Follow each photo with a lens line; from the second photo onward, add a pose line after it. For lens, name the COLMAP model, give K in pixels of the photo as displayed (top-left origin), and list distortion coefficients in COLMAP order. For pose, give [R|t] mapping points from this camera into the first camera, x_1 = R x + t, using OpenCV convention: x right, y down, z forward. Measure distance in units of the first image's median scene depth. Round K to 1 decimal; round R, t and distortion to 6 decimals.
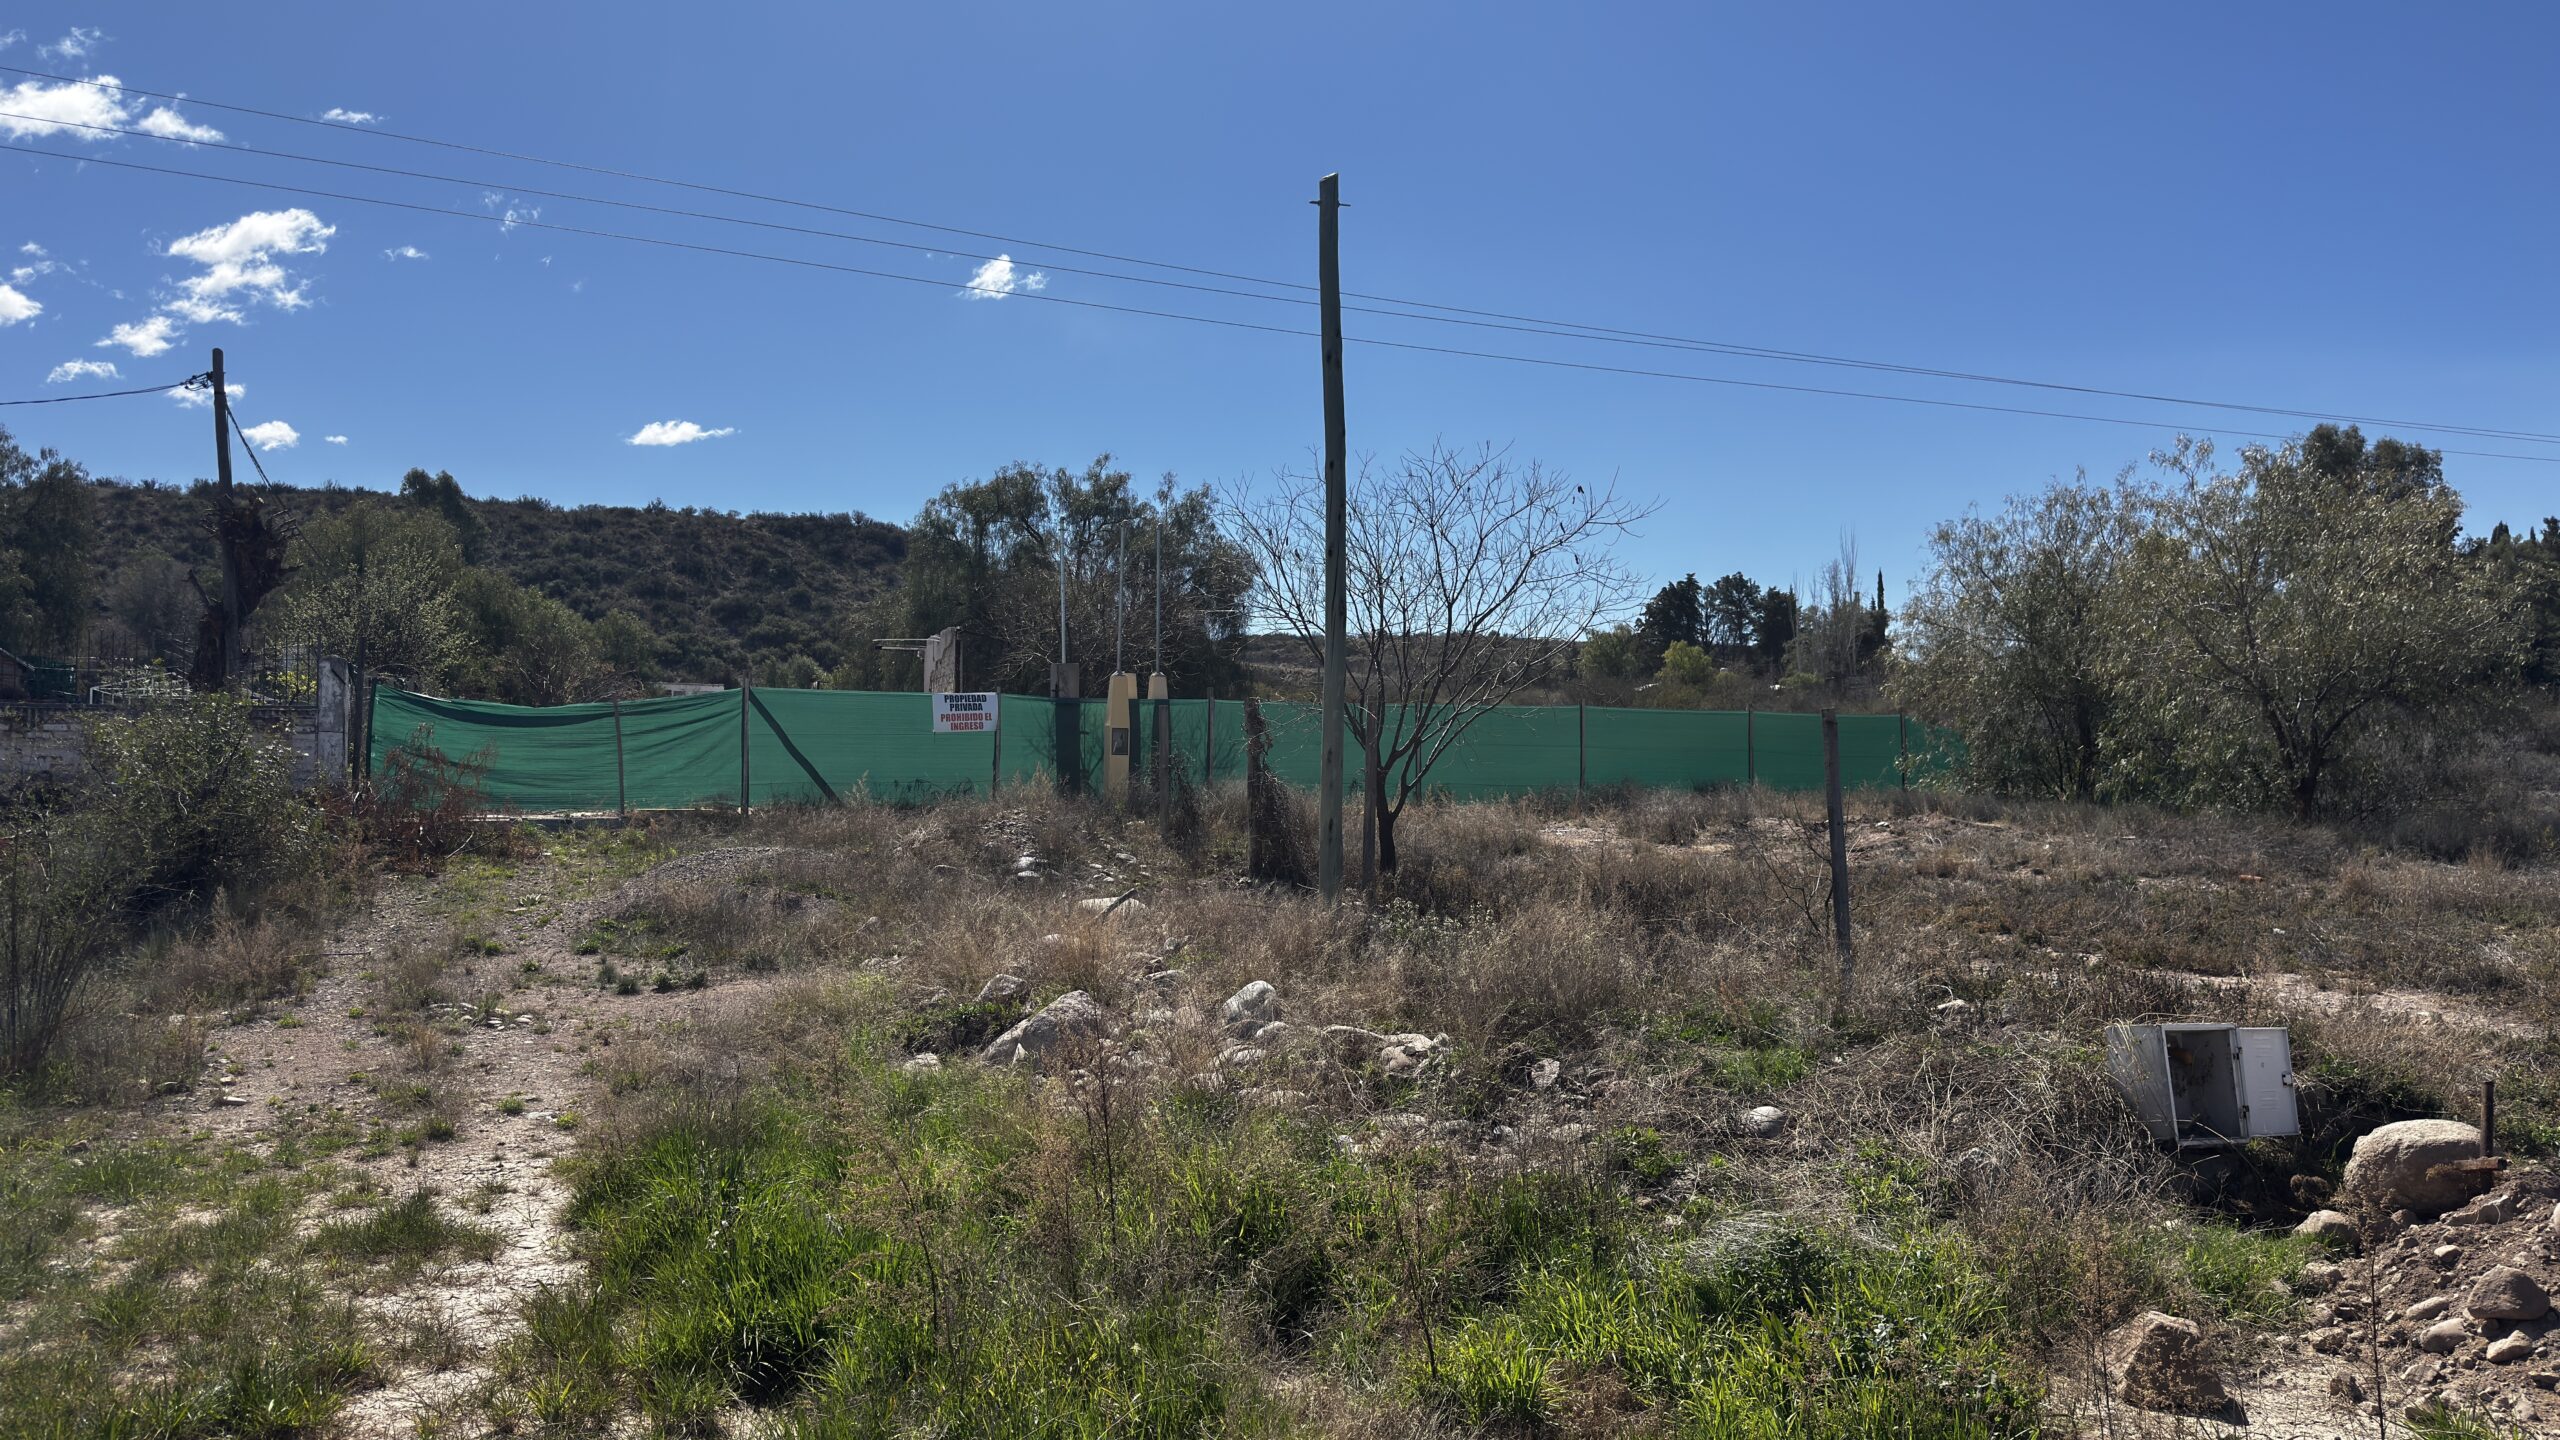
lens RADIAL K [[1778.7, 0, 1289.1], [0, 1778.7, 730.3], [0, 0, 1]] dist [0.125705, -0.170396]
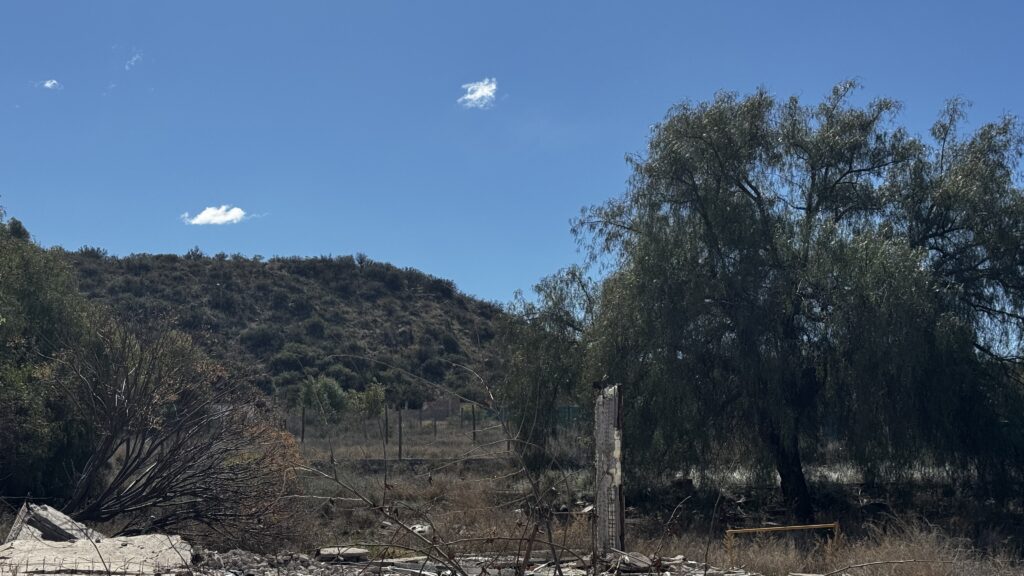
lens RADIAL K [[1405.4, 0, 512.0], [0, 1405.4, 288.0], [0, 0, 1]] dist [0.158703, 0.056538]
pose [[0.994156, -0.018598, -0.106337, -0.053430], [0.007281, 0.994356, -0.105841, -0.002903], [0.107705, 0.104448, 0.988681, 0.126547]]
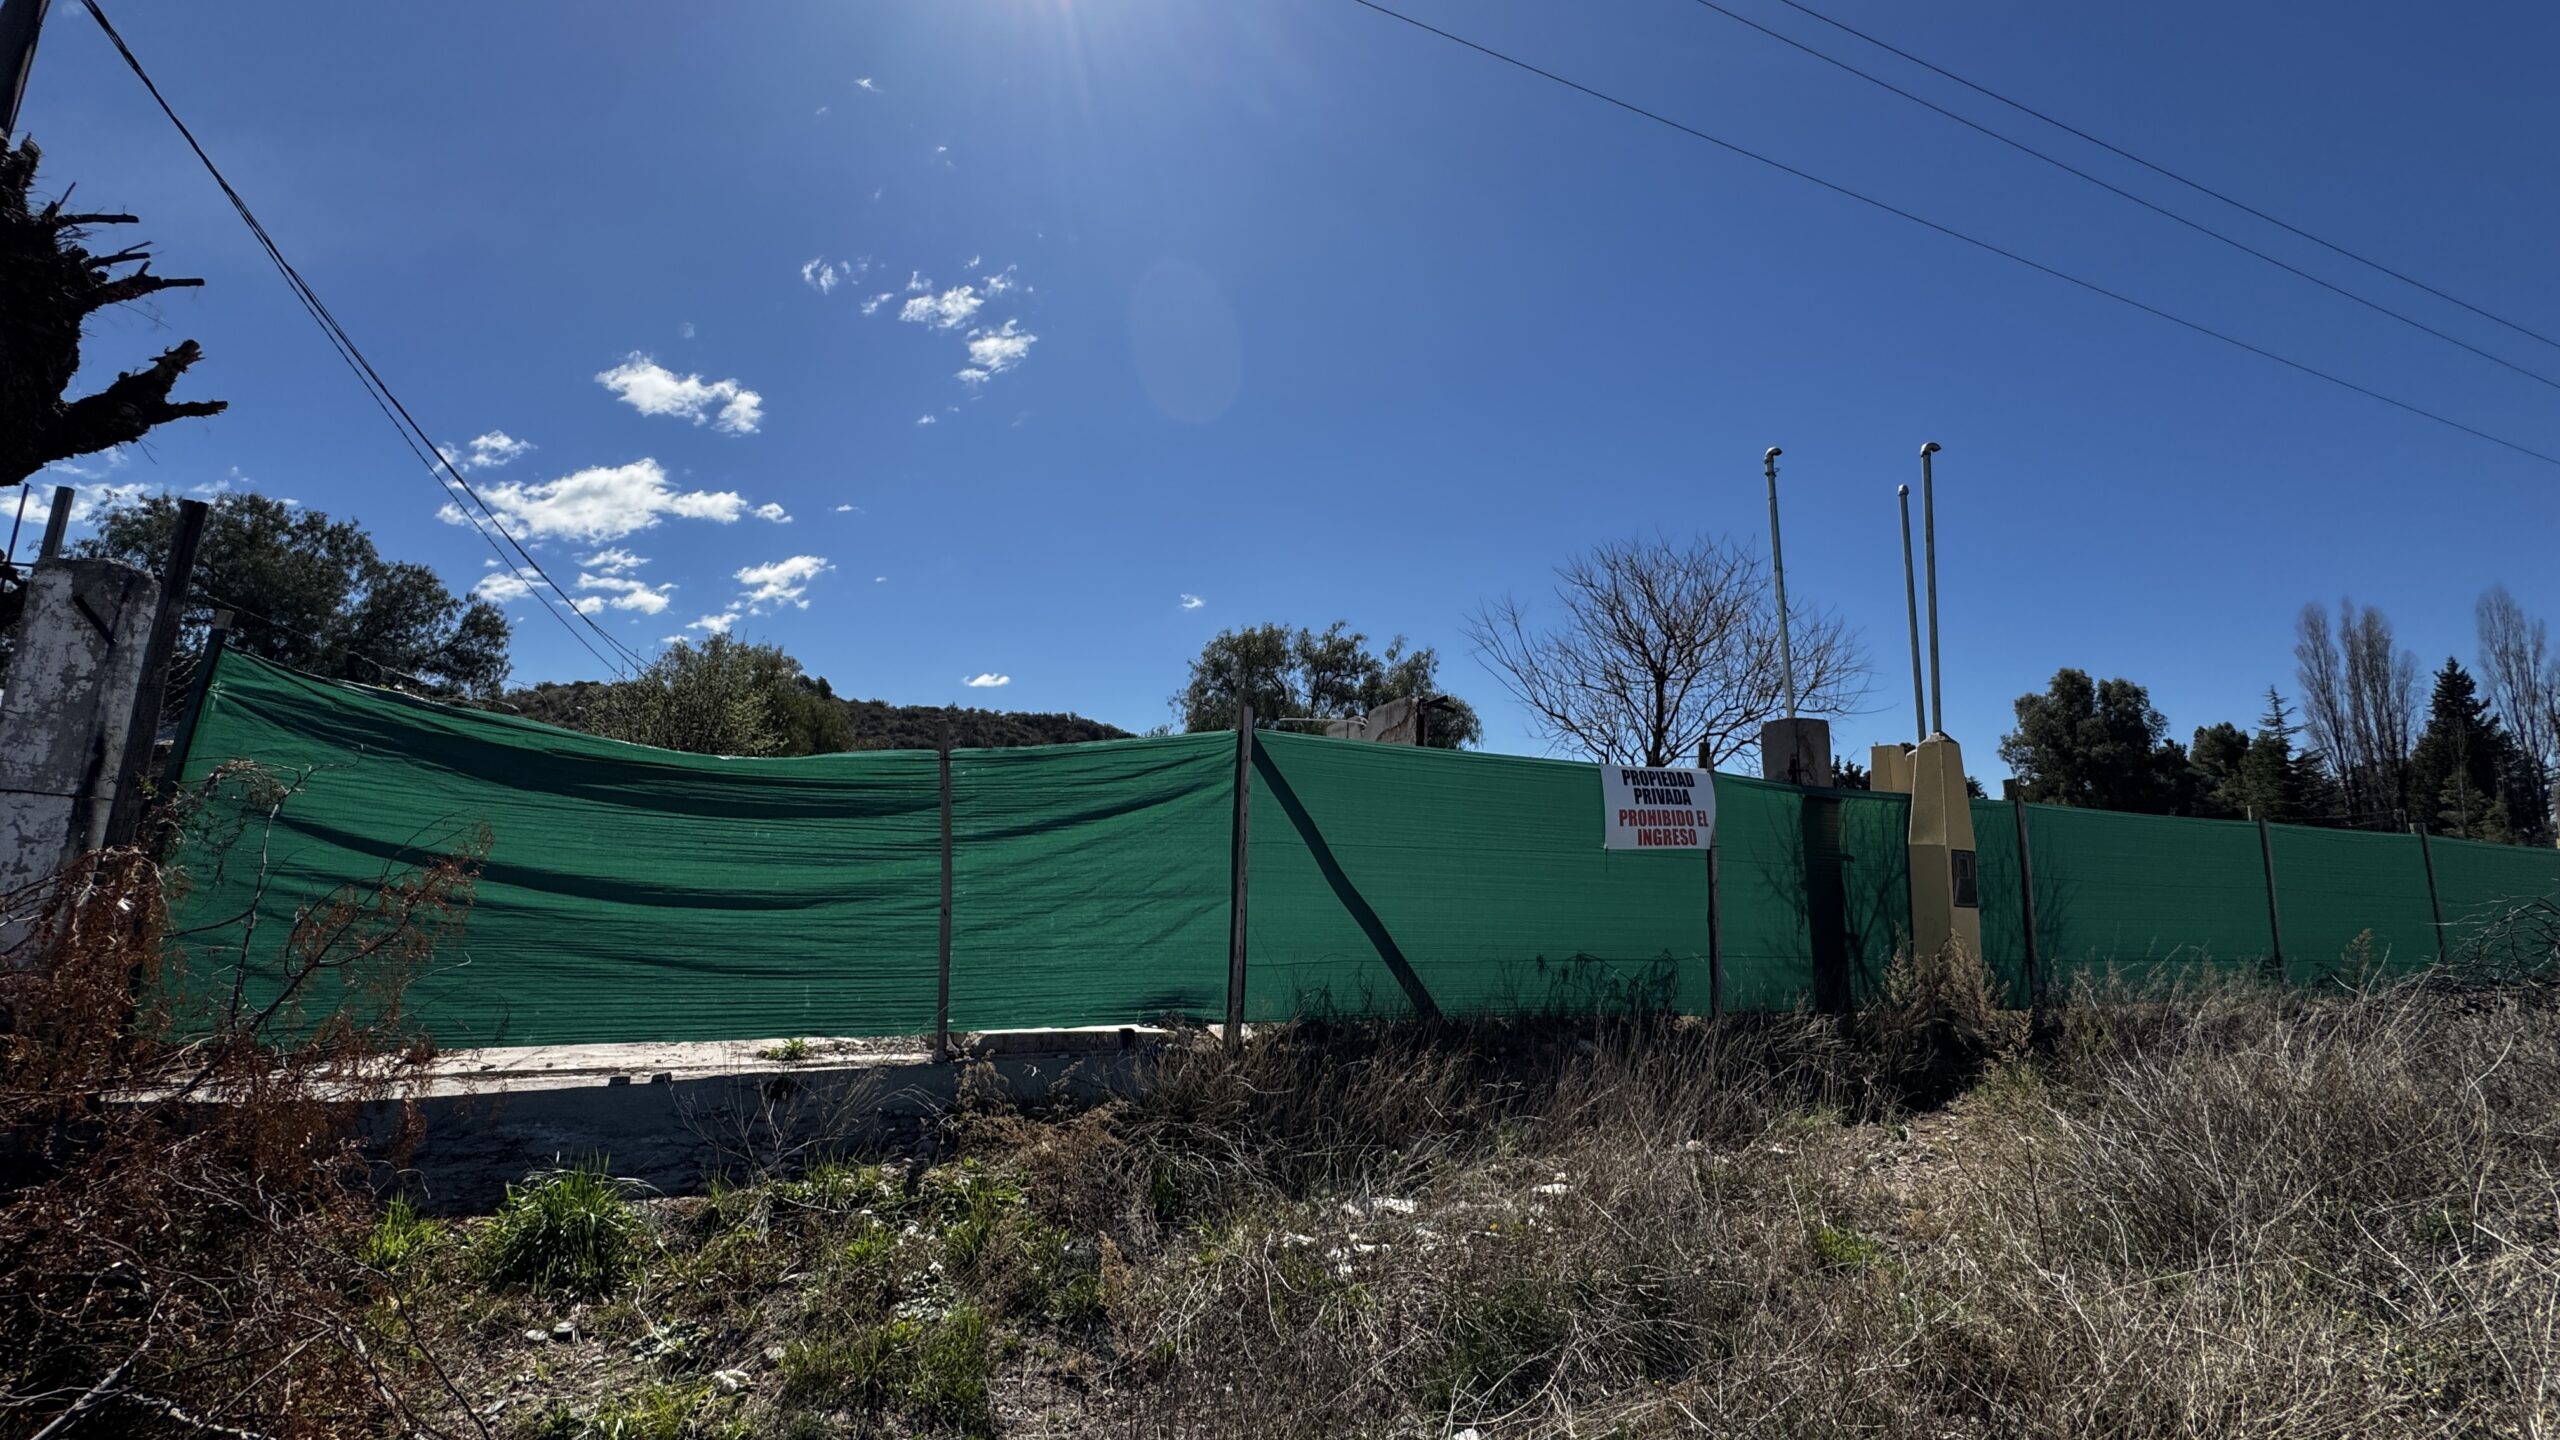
lens RADIAL K [[1023.0, 0, 1282.6], [0, 1023.0, 715.8], [0, 0, 1]] dist [-0.002055, 0.000519]
pose [[0.999535, 0.023491, -0.019434, -0.037581], [-0.025896, 0.990567, -0.134562, 0.000641], [0.016090, 0.135002, 0.990715, 0.099284]]
